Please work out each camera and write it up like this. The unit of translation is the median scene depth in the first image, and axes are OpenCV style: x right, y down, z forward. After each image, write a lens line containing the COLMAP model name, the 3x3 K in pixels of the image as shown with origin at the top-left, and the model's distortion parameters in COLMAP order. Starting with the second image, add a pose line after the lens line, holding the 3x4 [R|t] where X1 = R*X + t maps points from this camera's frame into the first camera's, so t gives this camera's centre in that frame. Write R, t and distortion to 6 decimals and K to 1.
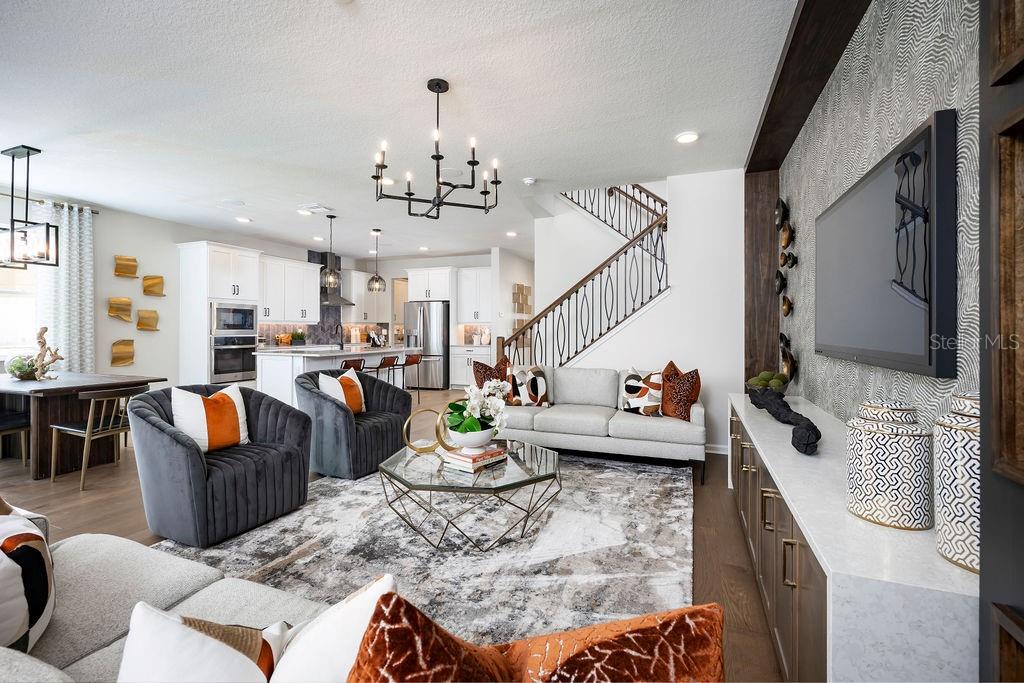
lens RADIAL K [[447.4, 0, 506.0], [0, 447.4, 327.7], [0, 0, 1]] dist [0.001552, -0.000550]
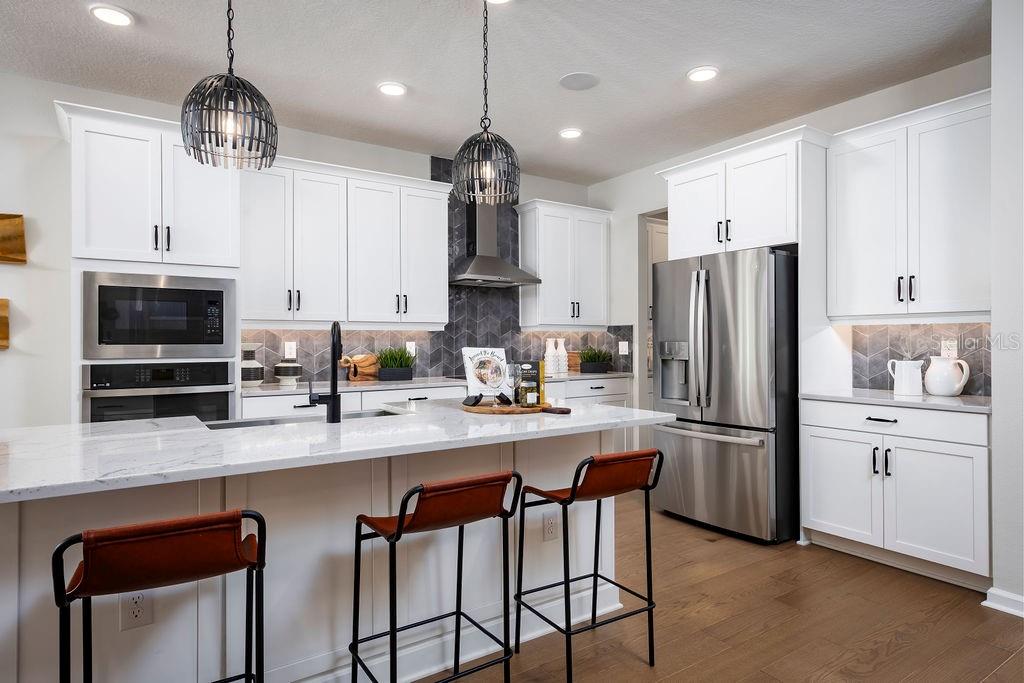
lens RADIAL K [[592.4, 0, 510.5], [0, 592.4, 337.4], [0, 0, 1]] dist [0.004818, -0.001825]
pose [[0.832566, -0.009594, -0.553843, -0.084884], [0.007605, 0.999954, -0.005890, 0.003230], [0.553874, 0.000692, 0.832600, 0.712305]]
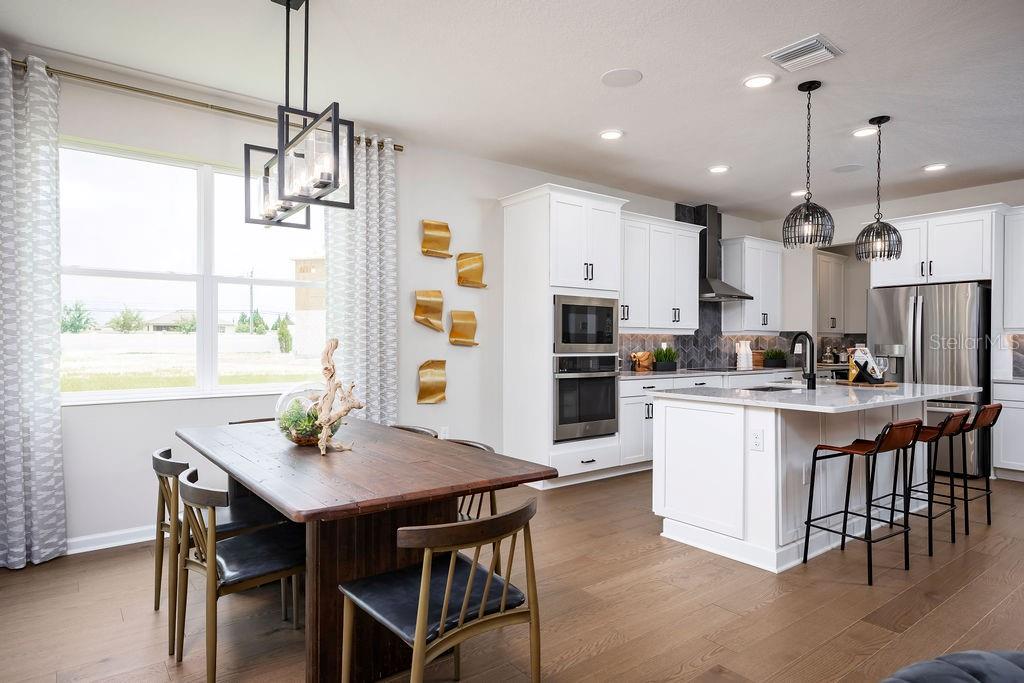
lens RADIAL K [[592.4, 0, 507.0], [0, 592.4, 346.3], [0, 0, 1]] dist [0.004818, -0.001825]
pose [[0.862070, 0.004978, -0.506765, -0.305845], [-0.000511, 0.999960, 0.008954, 0.000966], [0.506789, -0.007460, 0.862038, 0.304972]]
